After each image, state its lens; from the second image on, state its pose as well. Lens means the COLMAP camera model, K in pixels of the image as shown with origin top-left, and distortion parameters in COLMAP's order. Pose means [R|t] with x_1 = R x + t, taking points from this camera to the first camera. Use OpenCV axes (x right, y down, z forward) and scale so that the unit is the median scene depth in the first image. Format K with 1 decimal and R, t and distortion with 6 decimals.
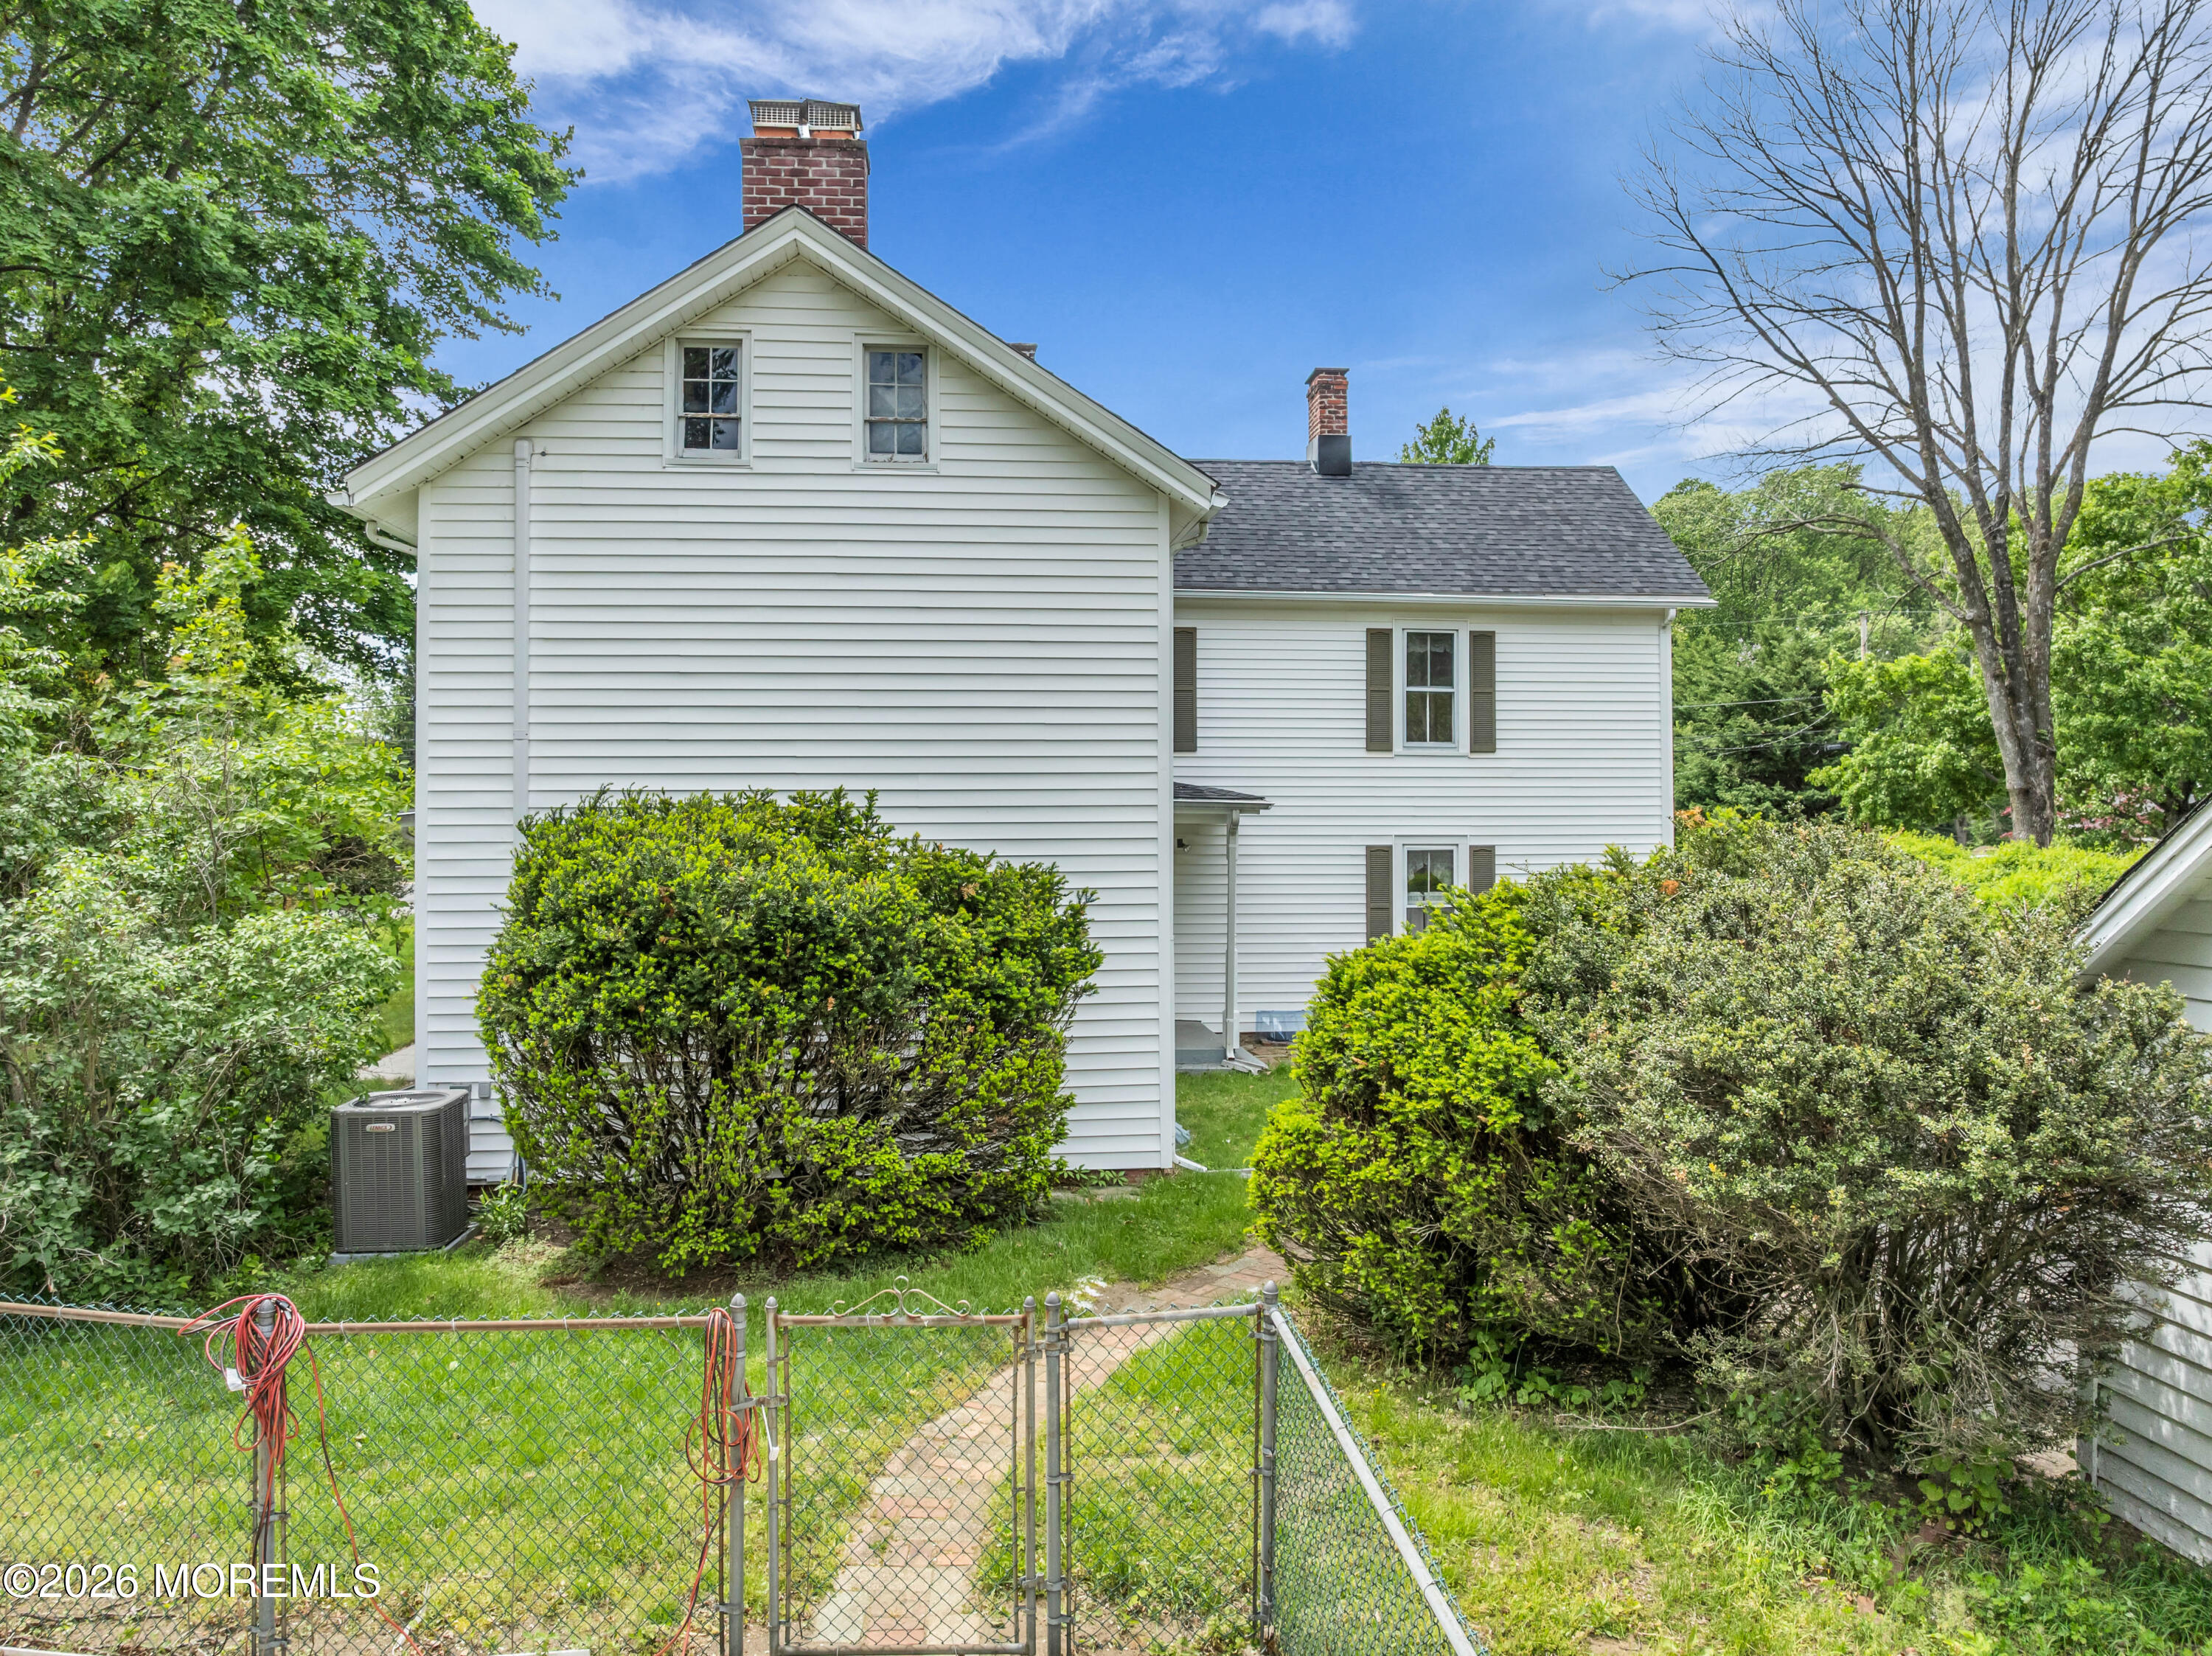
lens RADIAL K [[1547.1, 0, 1106.0], [0, 1547.1, 828.0], [0, 0, 1]] dist [-0.027982, -0.002793]
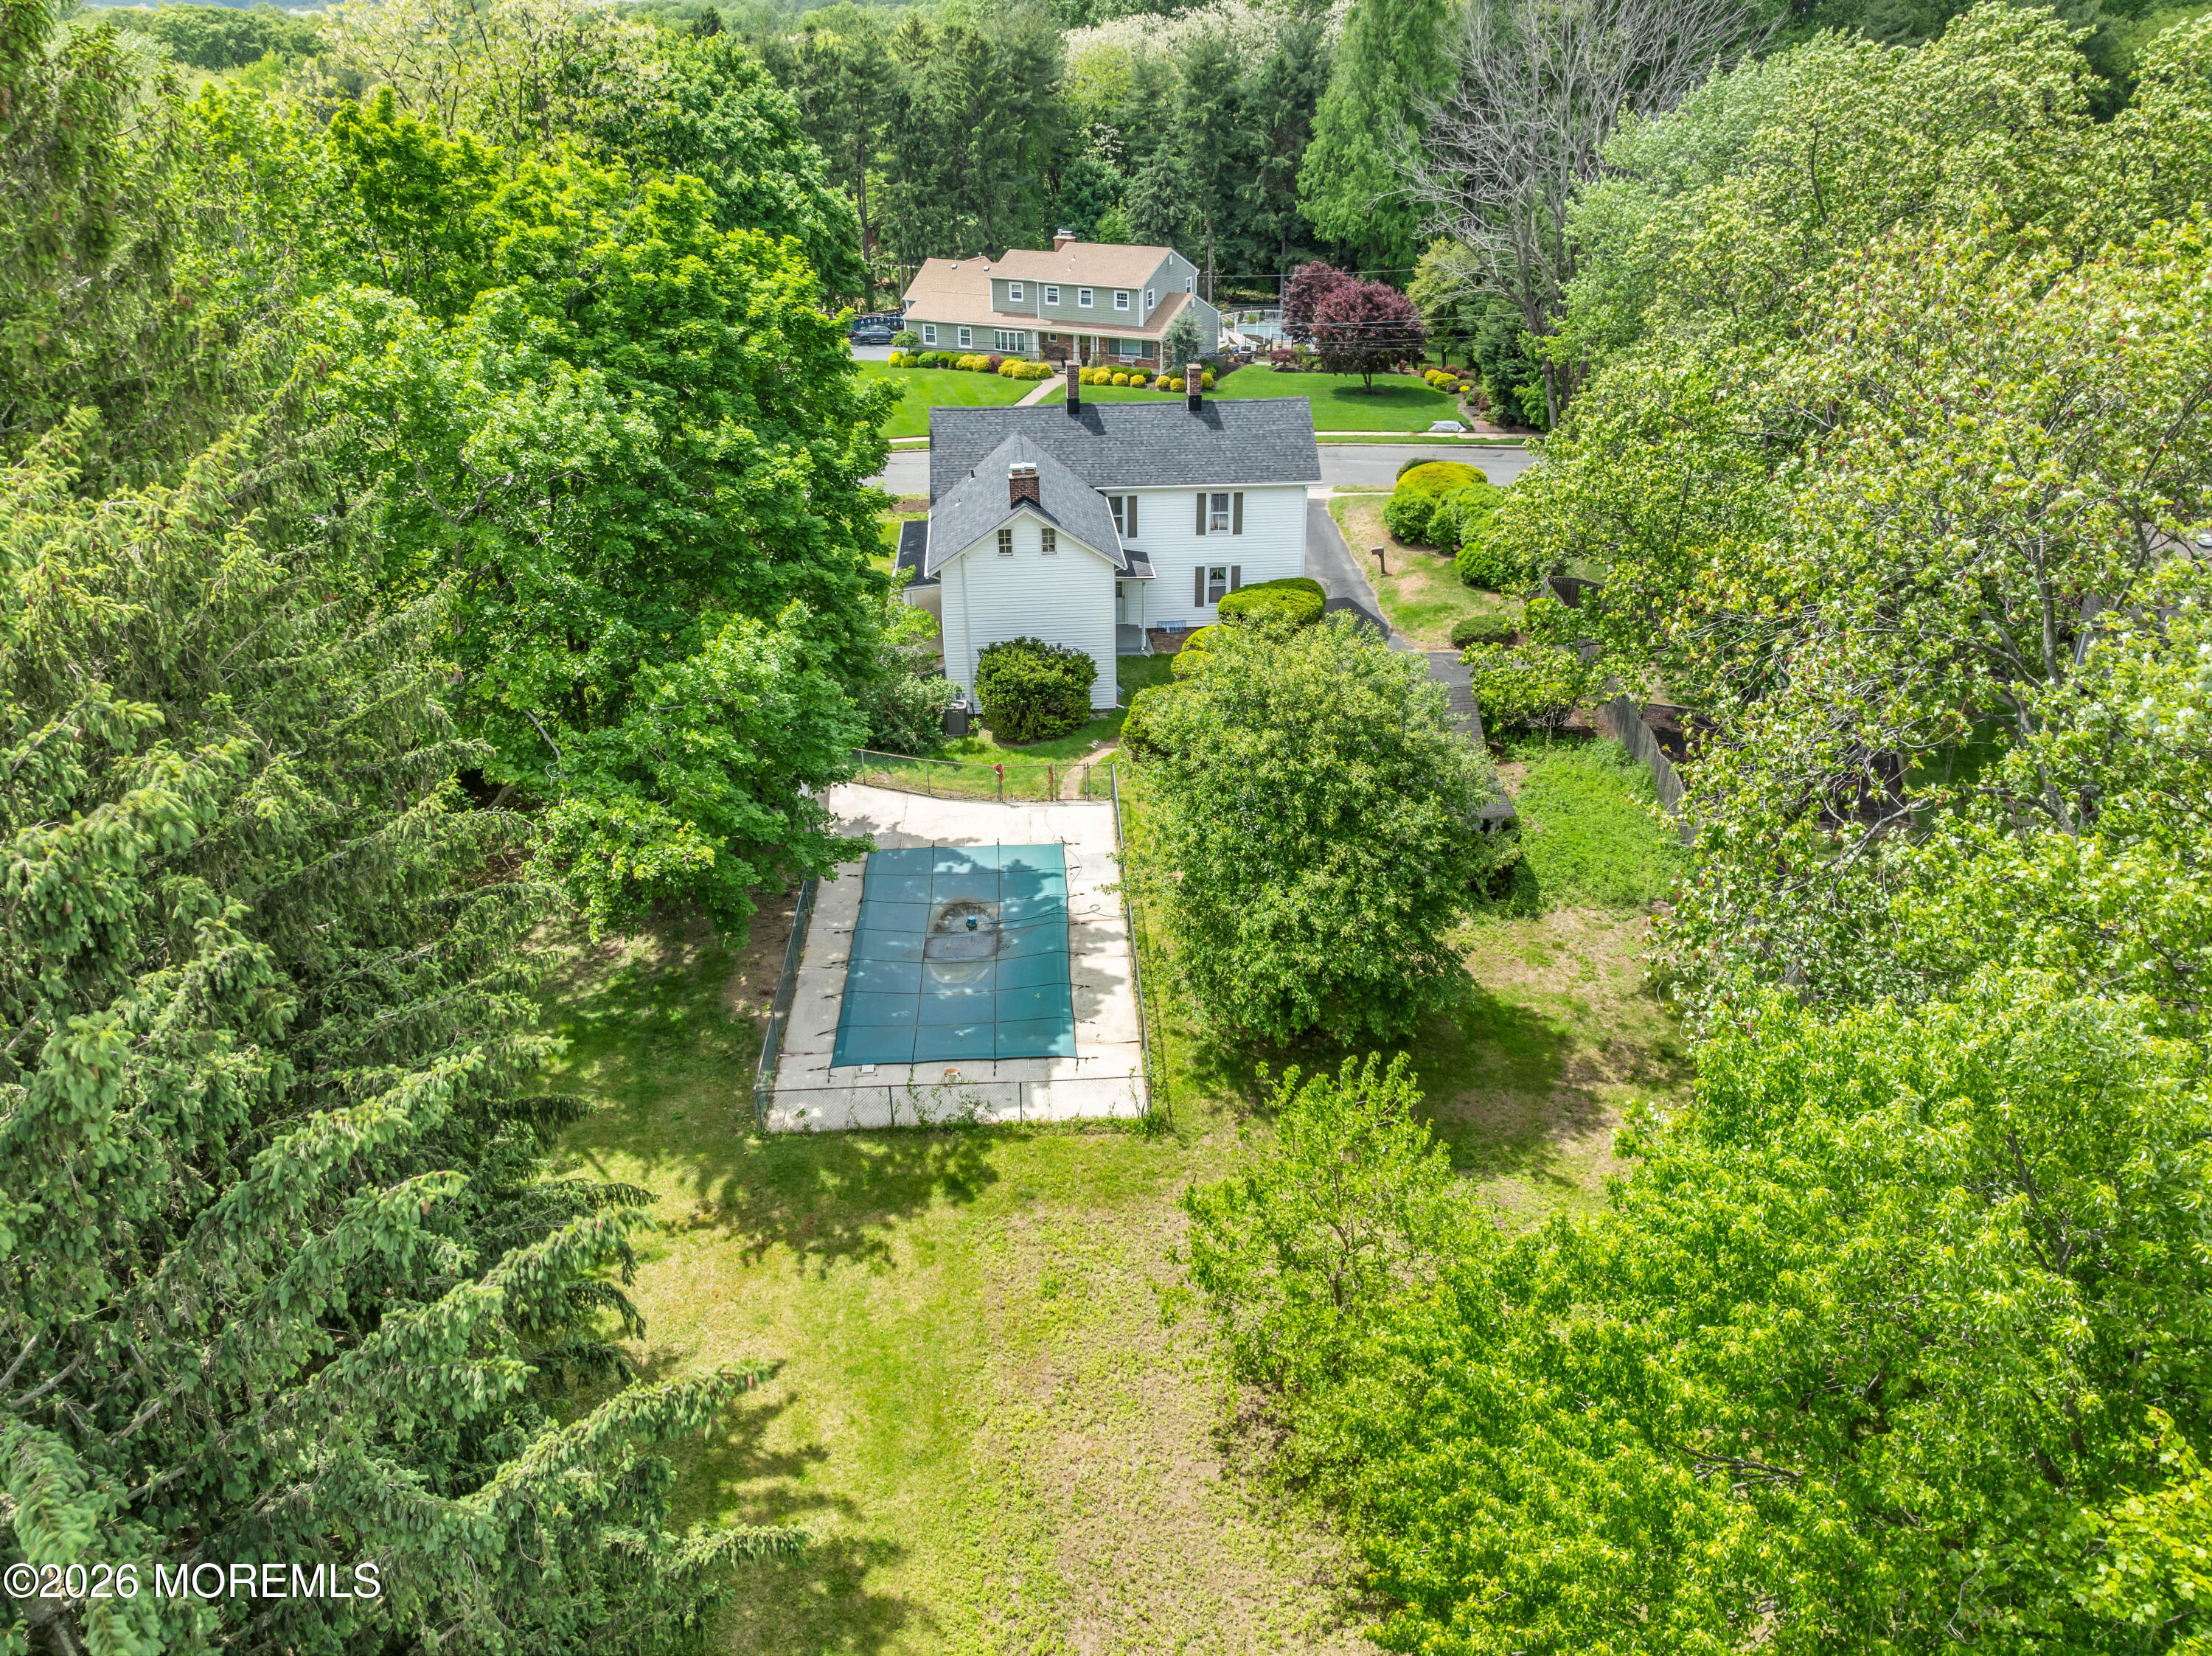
lens RADIAL K [[1568.0, 0, 1106.0], [0, 1568.0, 828.0], [0, 0, 1]] dist [-0.261850, -0.000532]
pose [[0.999636, 0.005397, -0.026440, 0.085845], [0.007210, 0.890756, 0.454426, -0.943127], [0.026004, -0.454451, 0.890392, -1.963297]]
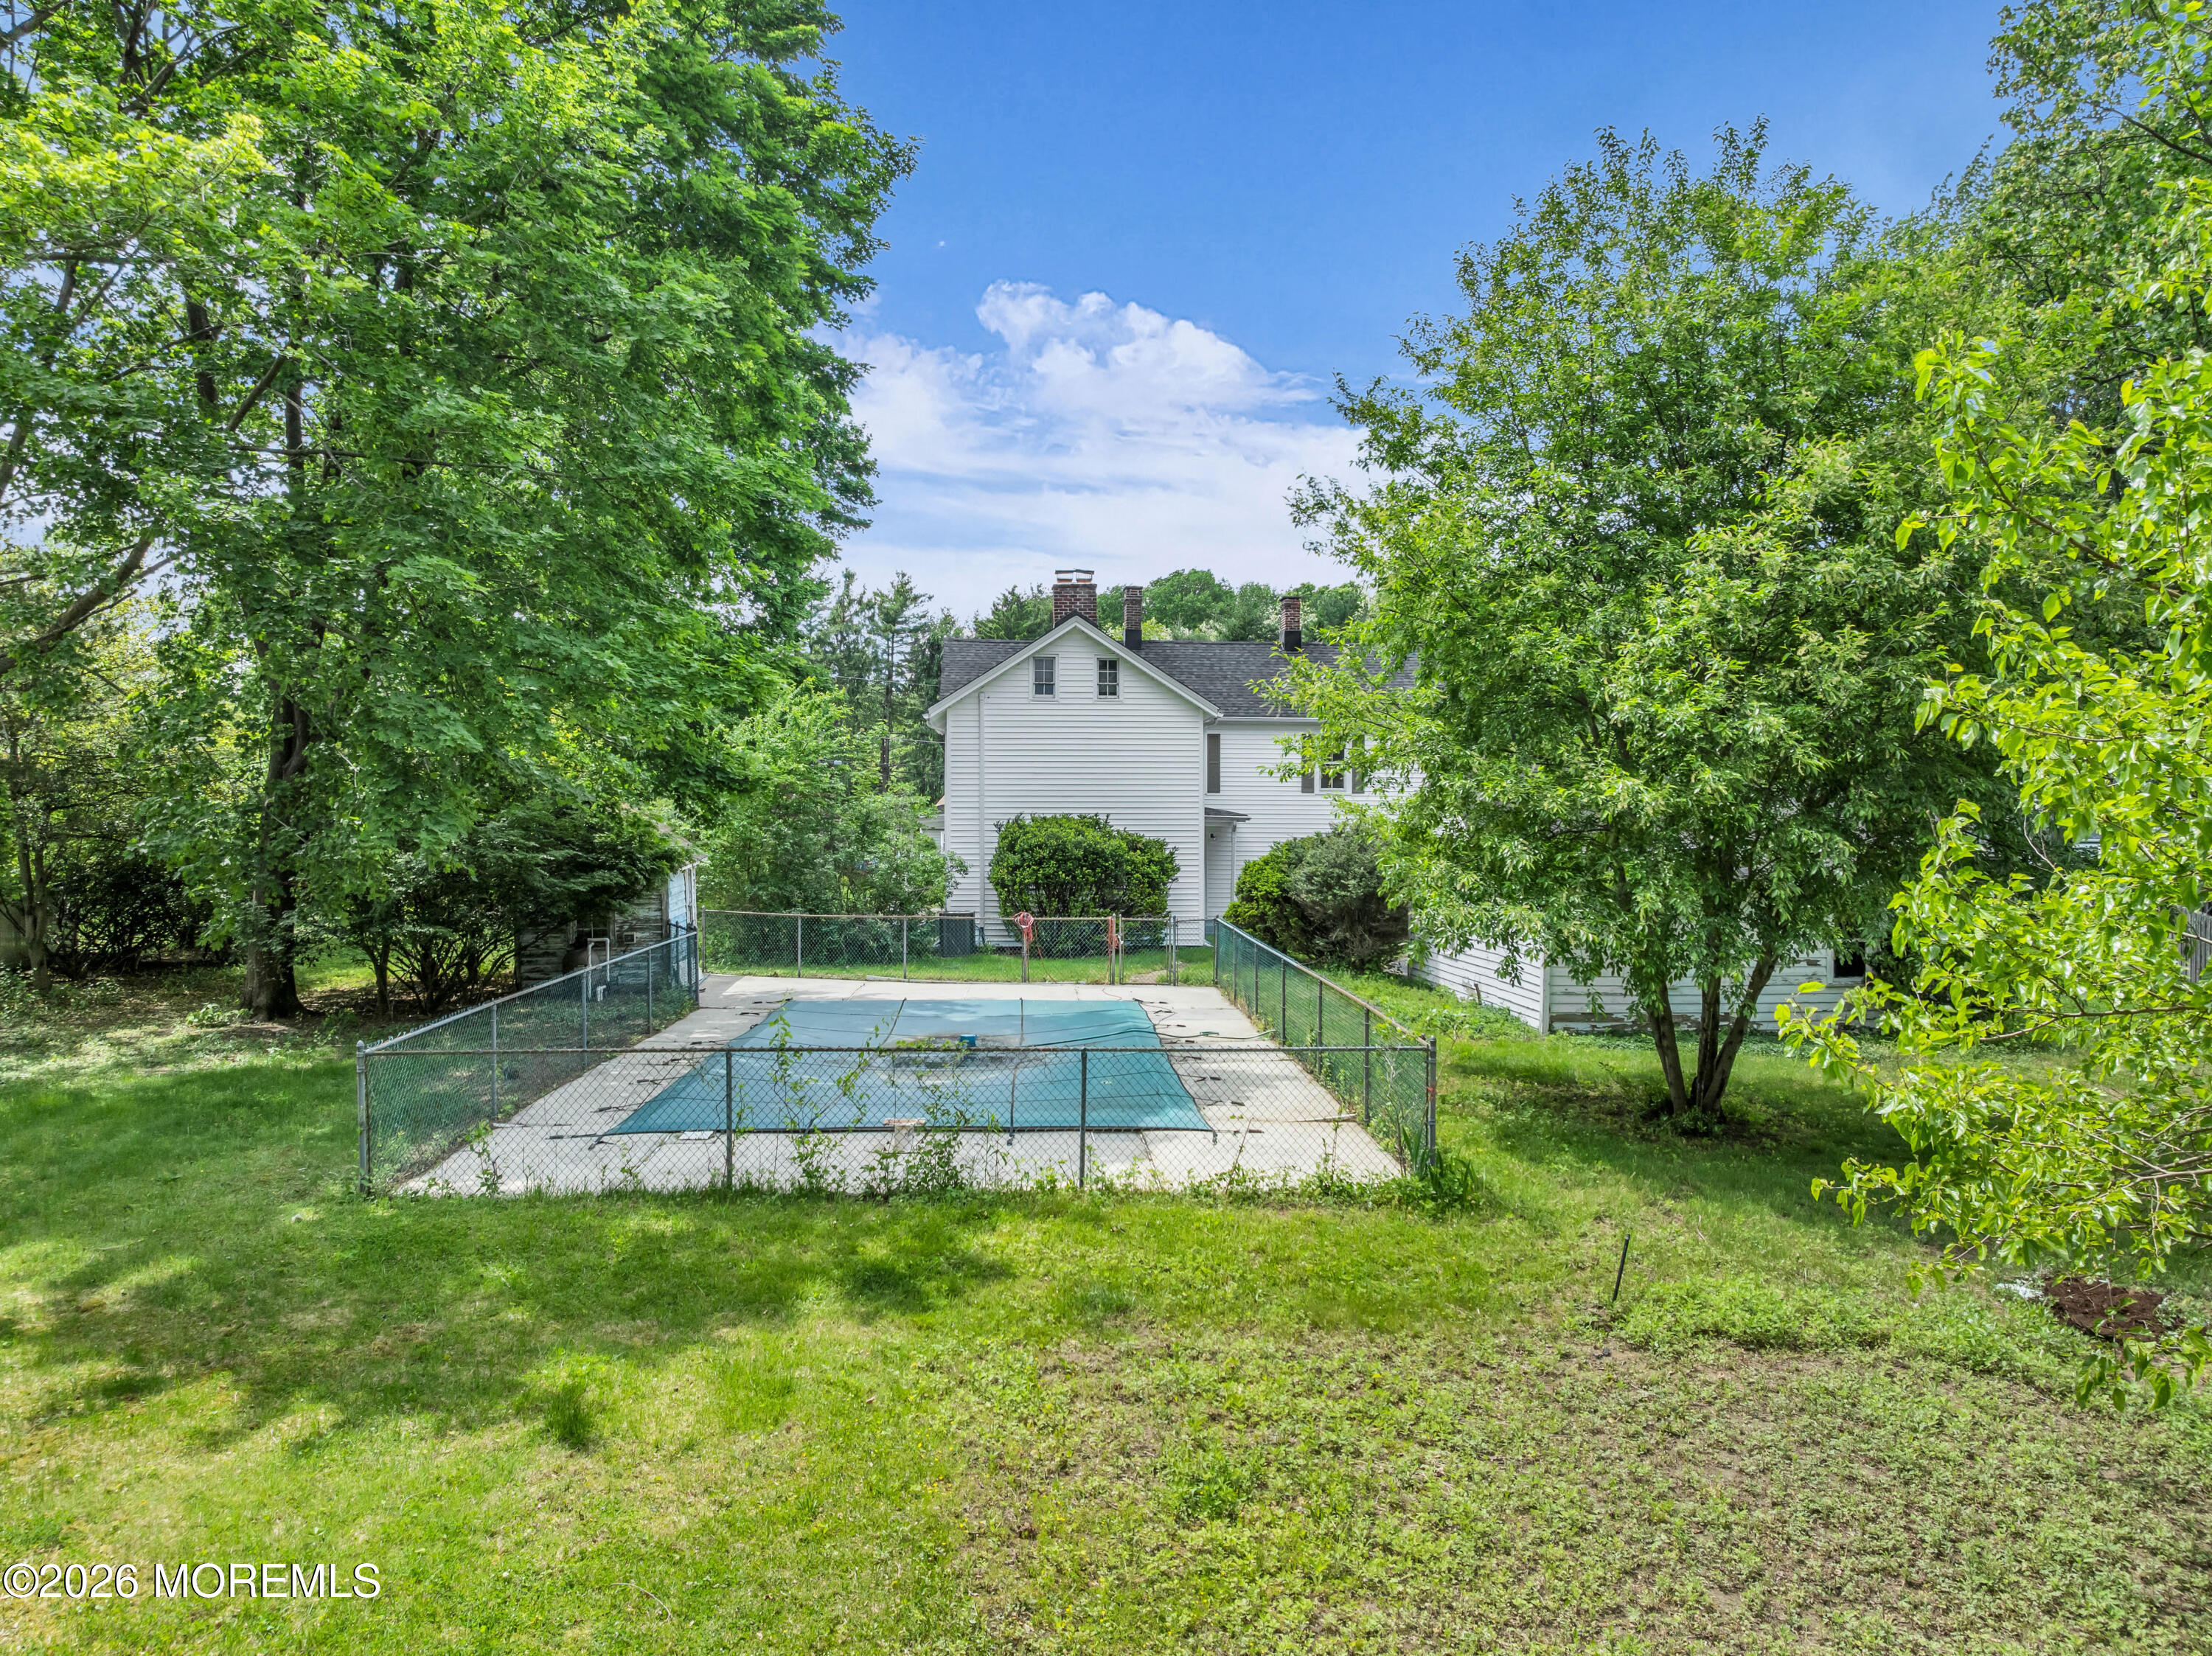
lens RADIAL K [[1547.1, 0, 1106.0], [0, 1547.1, 828.0], [0, 0, 1]] dist [-0.027982, -0.002793]
pose [[0.999410, 0.003296, -0.034196, -0.025112], [-0.003500, 0.999976, -0.005910, 0.012464], [0.034176, 0.006026, 0.999398, -1.179482]]
